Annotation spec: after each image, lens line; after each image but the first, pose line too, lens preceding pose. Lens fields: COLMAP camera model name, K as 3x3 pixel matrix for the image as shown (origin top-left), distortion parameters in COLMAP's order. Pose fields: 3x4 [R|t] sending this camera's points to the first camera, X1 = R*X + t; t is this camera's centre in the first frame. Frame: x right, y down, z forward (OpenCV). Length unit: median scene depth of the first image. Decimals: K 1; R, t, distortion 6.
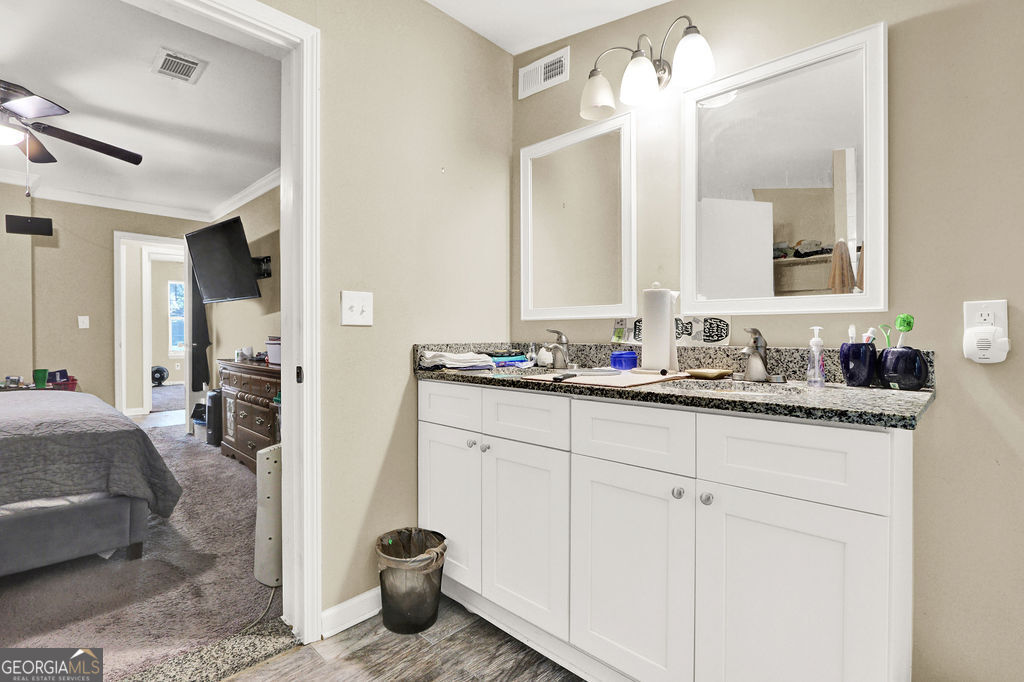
lens RADIAL K [[486.2, 0, 511.3], [0, 486.2, 337.4], [0, 0, 1]] dist [-0.015343, 0.002586]
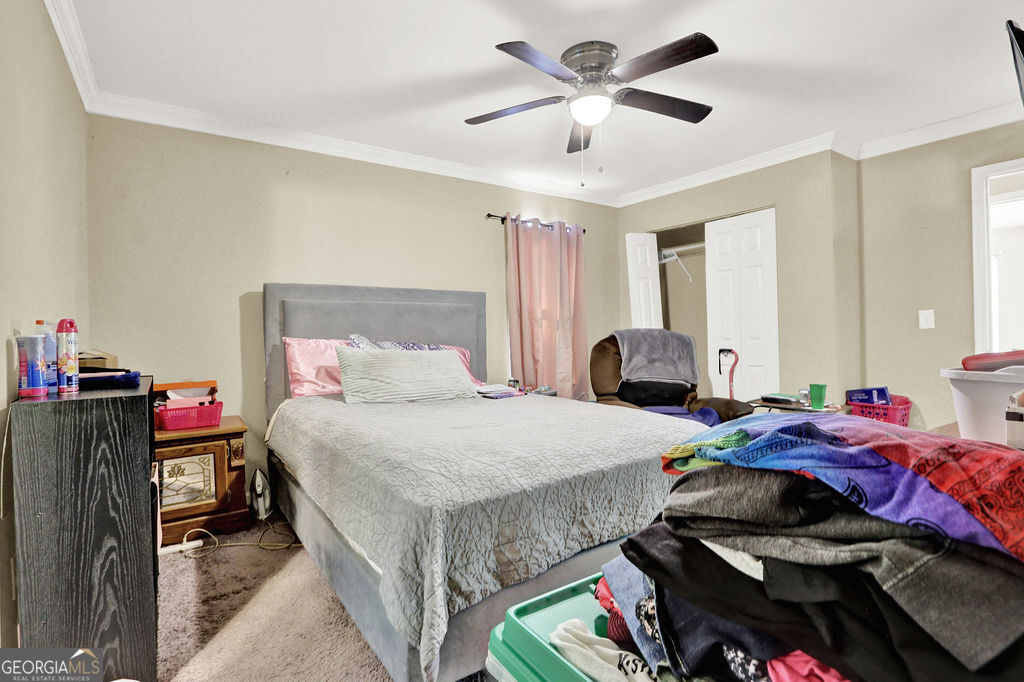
lens RADIAL K [[486.2, 0, 511.1], [0, 486.2, 342.1], [0, 0, 1]] dist [-0.015343, 0.002586]
pose [[-0.197969, 0.009839, -0.980159, -0.112347], [0.011990, 0.999899, 0.007616, -0.012185], [0.980135, -0.010245, -0.198067, 0.586074]]
